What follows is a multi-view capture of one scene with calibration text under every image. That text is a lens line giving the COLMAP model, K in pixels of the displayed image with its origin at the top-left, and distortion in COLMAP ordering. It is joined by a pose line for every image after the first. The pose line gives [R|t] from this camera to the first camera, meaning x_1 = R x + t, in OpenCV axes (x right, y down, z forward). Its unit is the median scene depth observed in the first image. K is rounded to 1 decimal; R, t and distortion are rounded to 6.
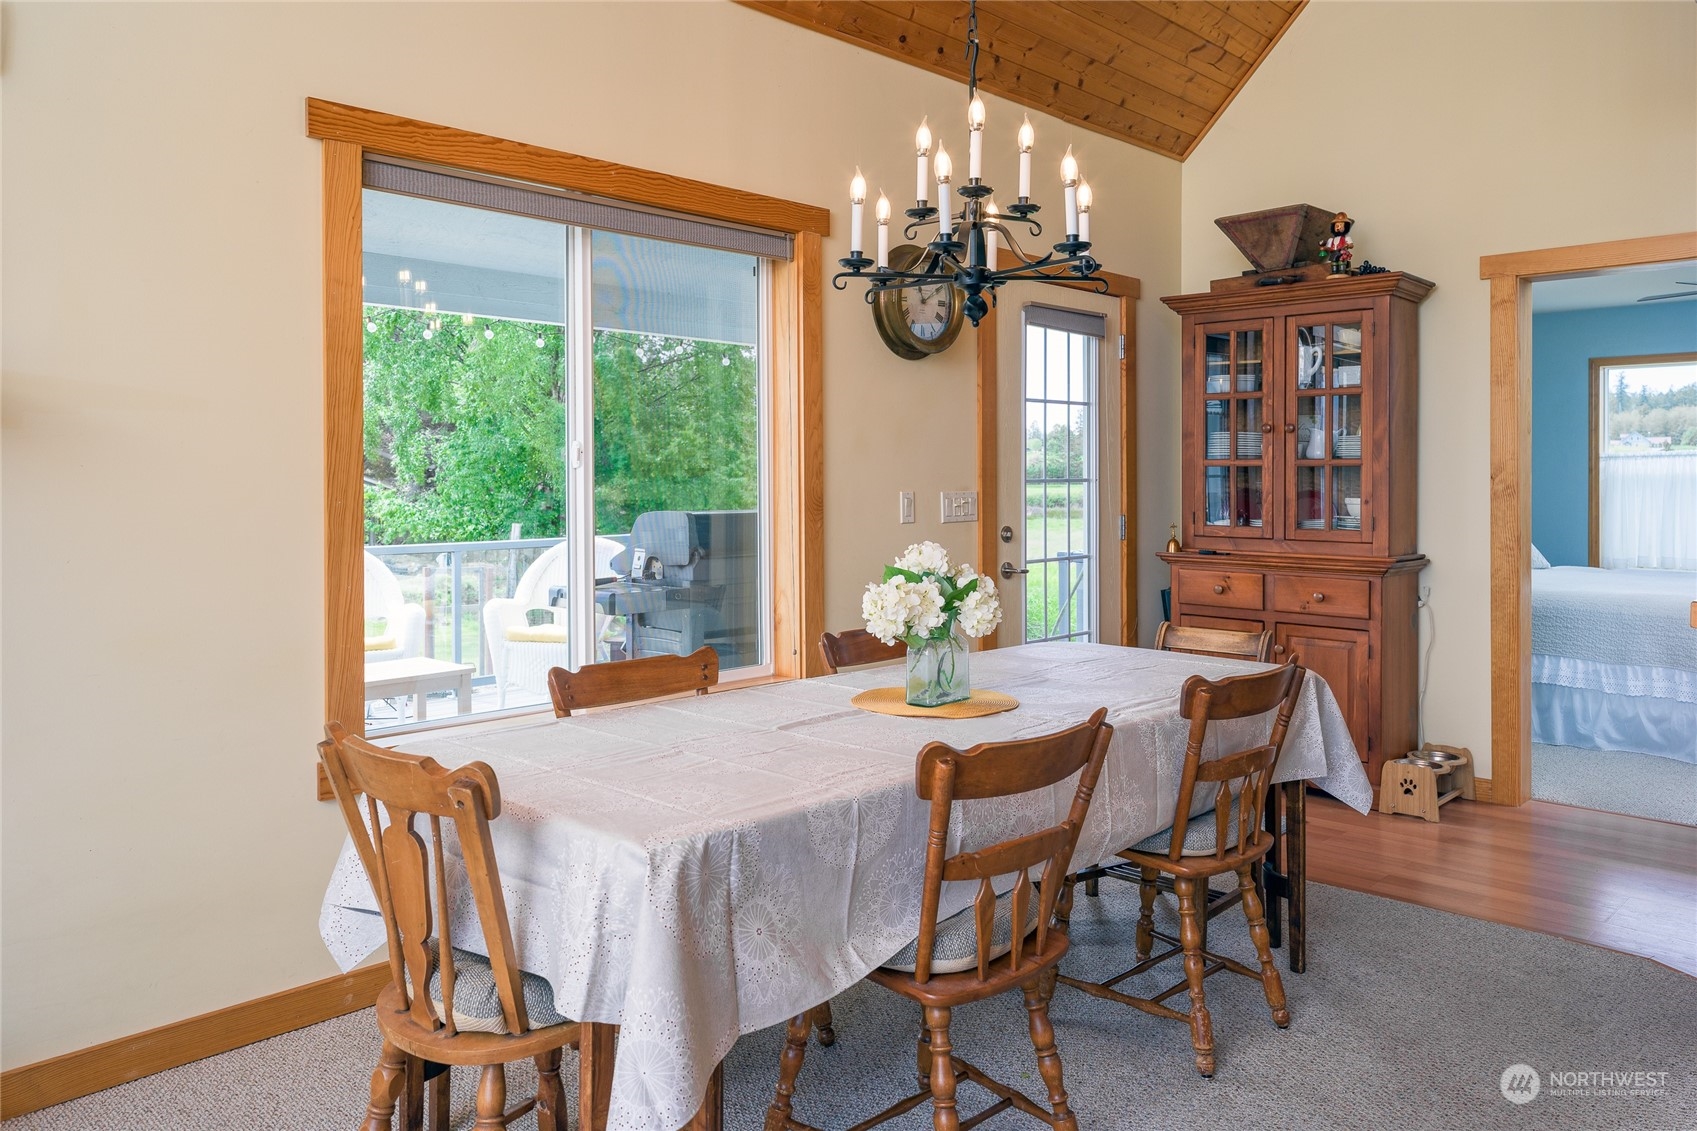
lens RADIAL K [[1186.4, 0, 796.8], [0, 1186.4, 496.9], [0, 0, 1]] dist [0.000322, -0.004726]
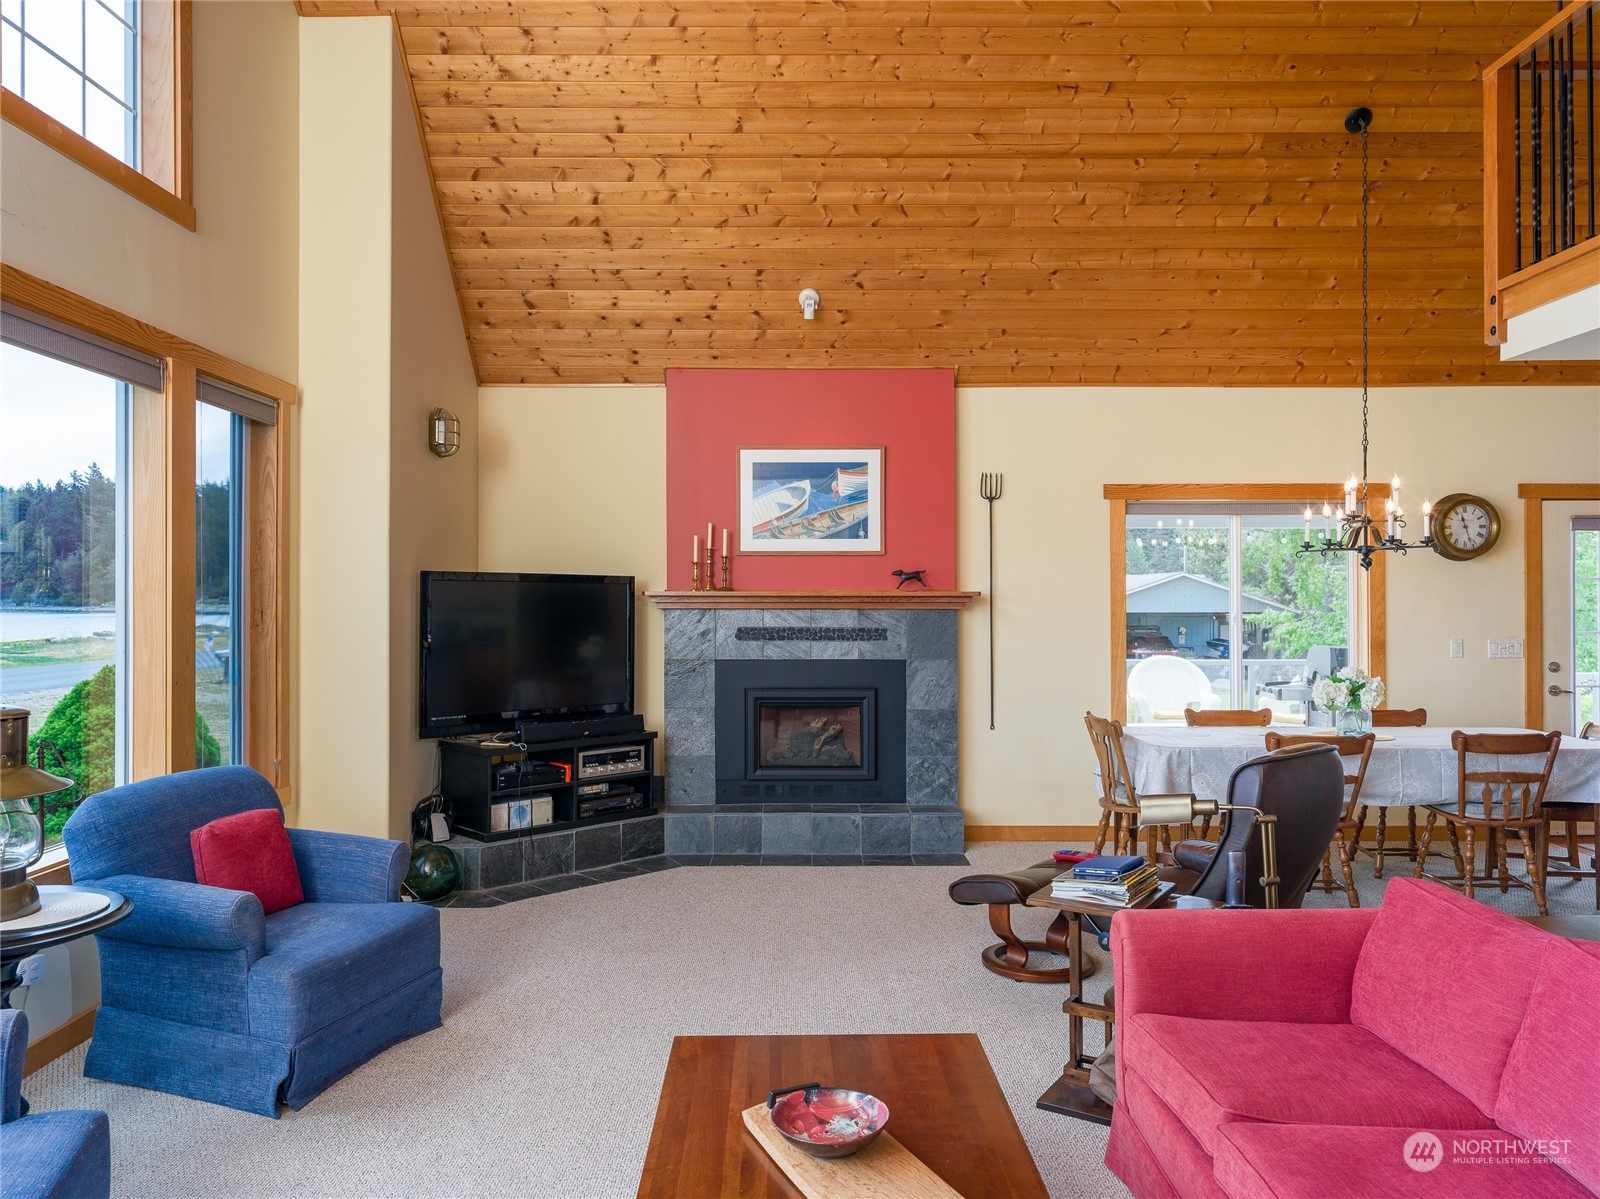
lens RADIAL K [[1142.9, 0, 802.1], [0, 1142.9, 596.3], [0, 0, 1]] dist [0.001506, -0.004095]
pose [[0.718734, -0.001241, -0.695284, 0.554032], [-0.009507, 0.999887, -0.011613, -0.037405], [0.695220, 0.014957, 0.718642, -0.816520]]
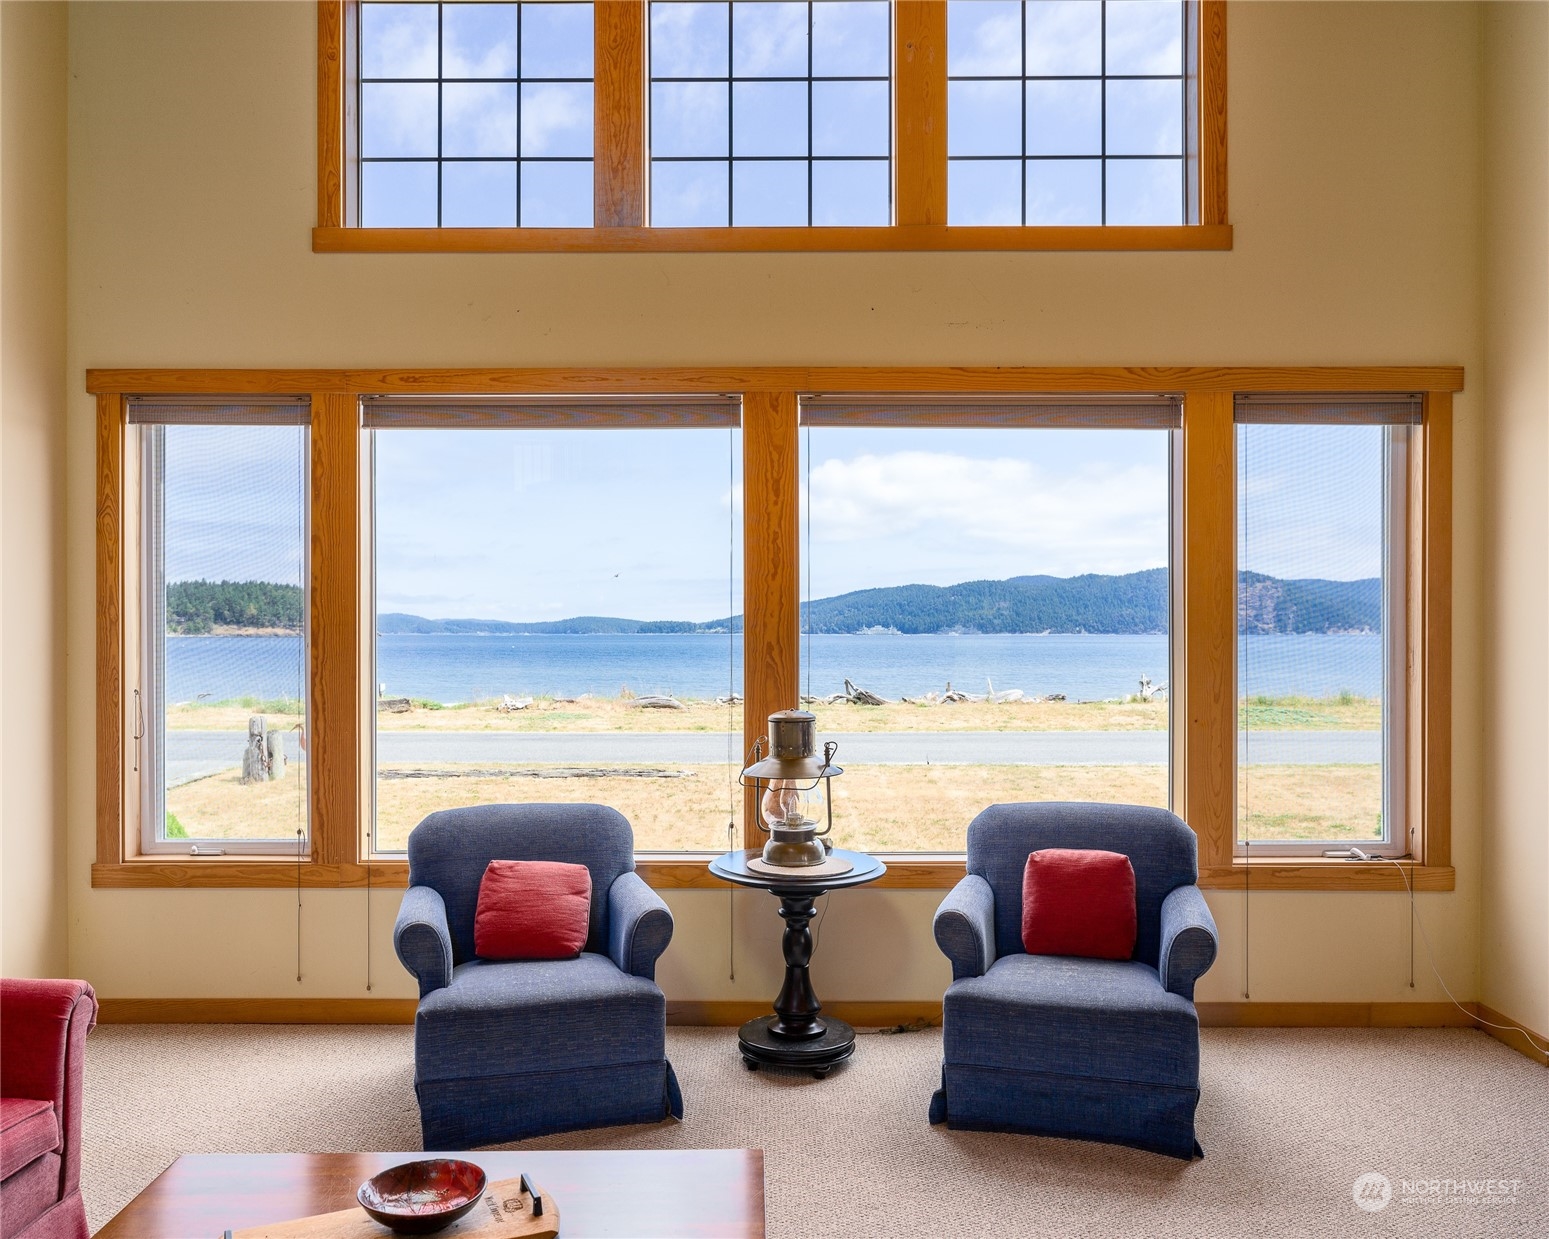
lens RADIAL K [[1202.3, 0, 741.2], [0, 1202.3, 638.0], [0, 0, 1]] dist [-0.003248, -0.002268]
pose [[-0.708038, 0.001998, -0.706172, 0.467290], [-0.010683, 0.999851, 0.013540, -0.049388], [0.706094, 0.017130, -0.707911, -0.000288]]
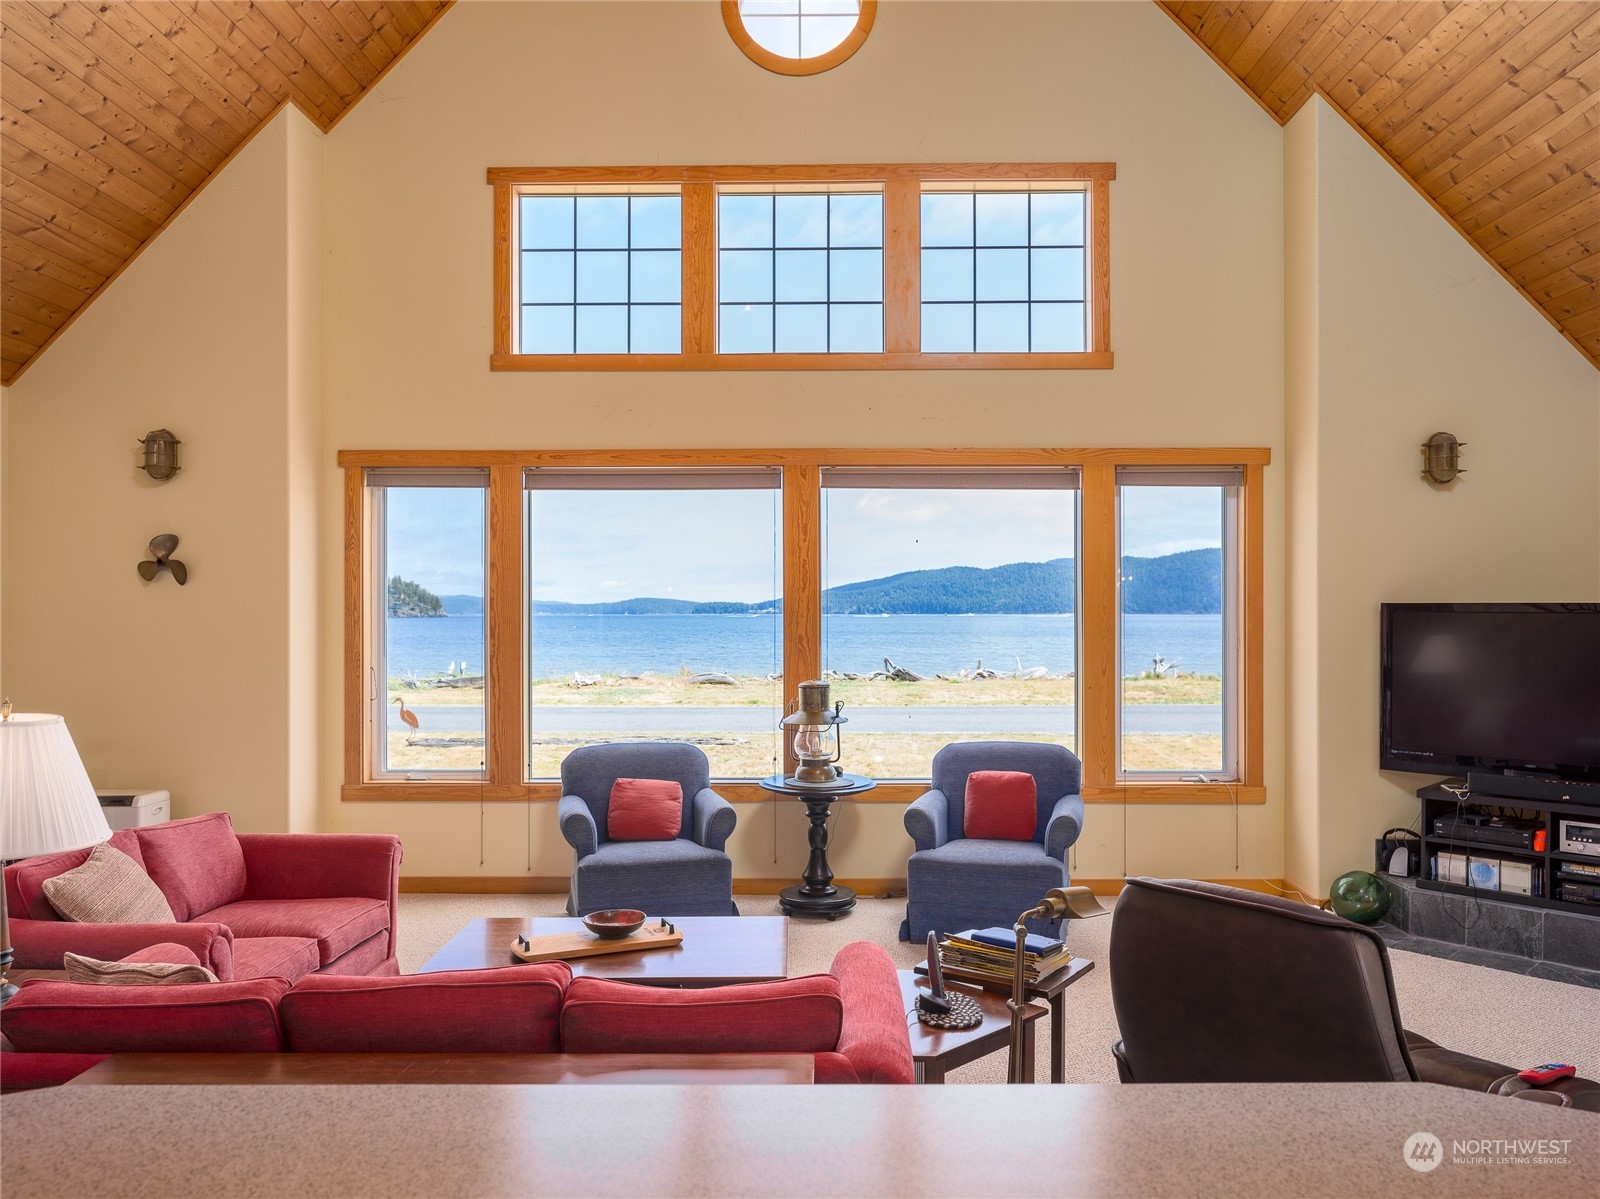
lens RADIAL K [[1142.9, 0, 775.5], [0, 1142.9, 613.9], [0, 0, 1]] dist [0.001506, -0.004095]
pose [[-0.717822, 0.000082, -0.696227, 0.764252], [-0.009366, 0.999908, 0.009775, -0.073038], [0.696164, 0.013537, -0.717755, 0.316138]]
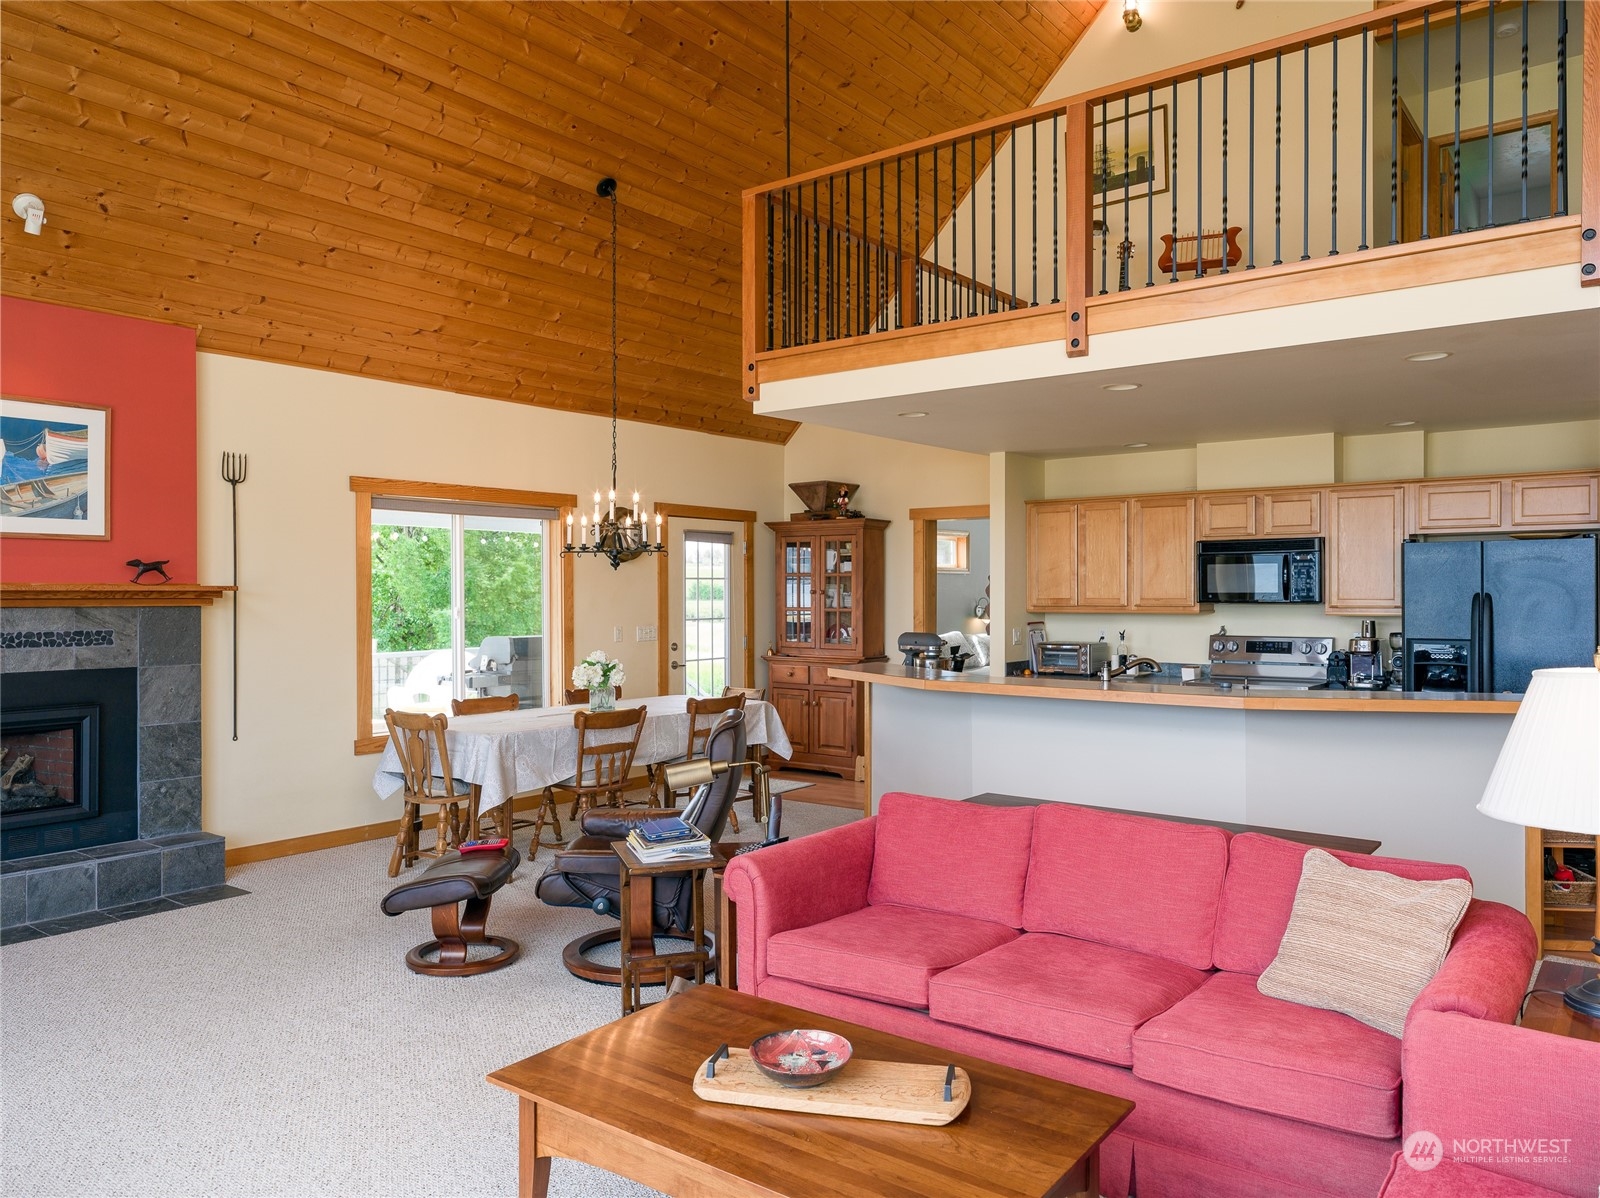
lens RADIAL K [[1142.9, 0, 823.0], [0, 1142.9, 593.7], [0, 0, 1]] dist [0.001506, -0.004095]
pose [[0.986794, -0.000499, 0.161979, 0.121081], [0.002552, 0.999919, -0.012463, -0.035717], [-0.161960, 0.012712, 0.986715, -1.012894]]
